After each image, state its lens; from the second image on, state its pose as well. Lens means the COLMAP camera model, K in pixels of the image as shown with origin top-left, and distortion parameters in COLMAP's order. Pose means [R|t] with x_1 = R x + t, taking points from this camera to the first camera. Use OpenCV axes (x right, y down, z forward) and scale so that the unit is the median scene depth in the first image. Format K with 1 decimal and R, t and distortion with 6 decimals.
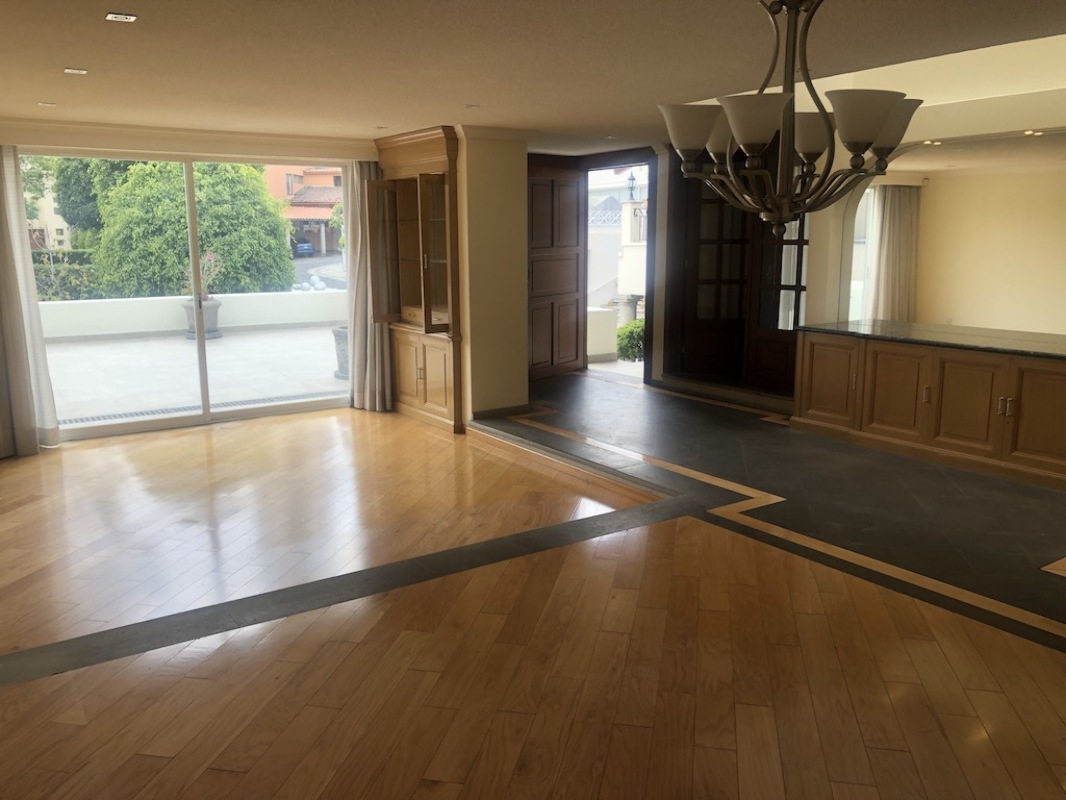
lens RADIAL K [[856.5, 0, 533.0], [0, 856.5, 400.0], [0, 0, 1]] dist [0.005461, 0.003700]
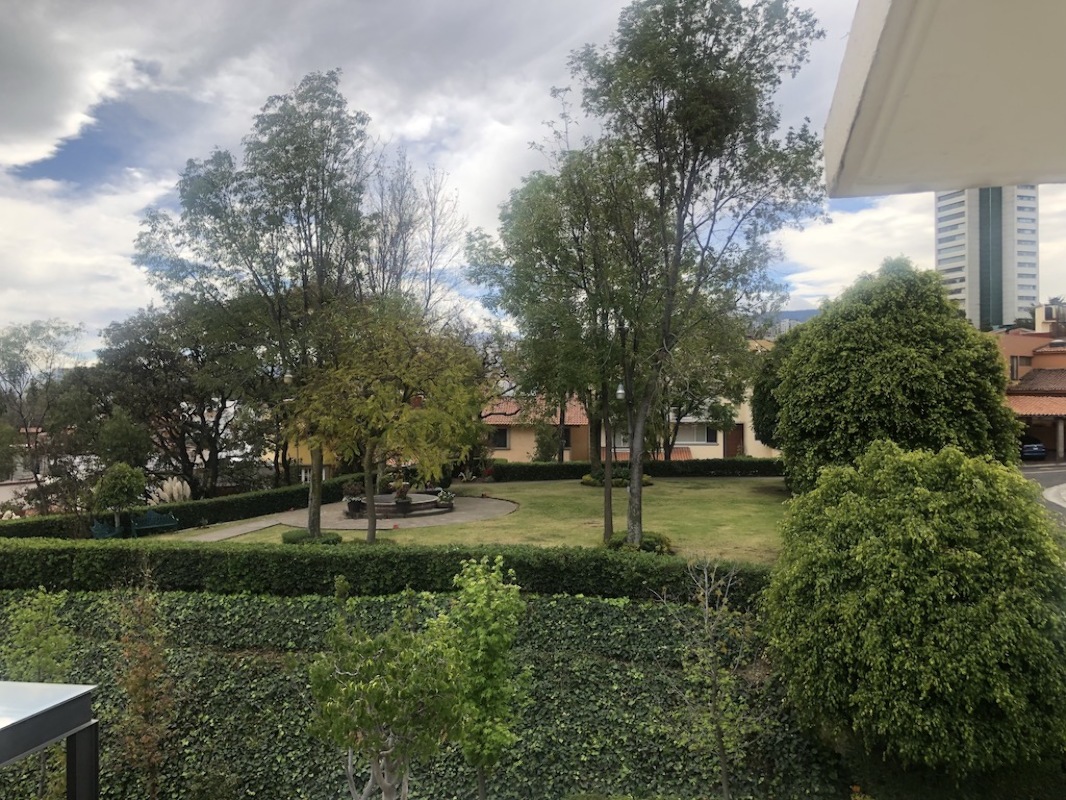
lens RADIAL K [[880.9, 0, 529.3], [0, 880.9, 384.2], [0, 0, 1]] dist [-0.000111, 0.005763]
pose [[0.724719, -0.016479, -0.688847, -0.159297], [-0.123630, 0.980381, -0.153520, -0.207402], [0.677863, 0.196421, 0.708464, 0.345351]]
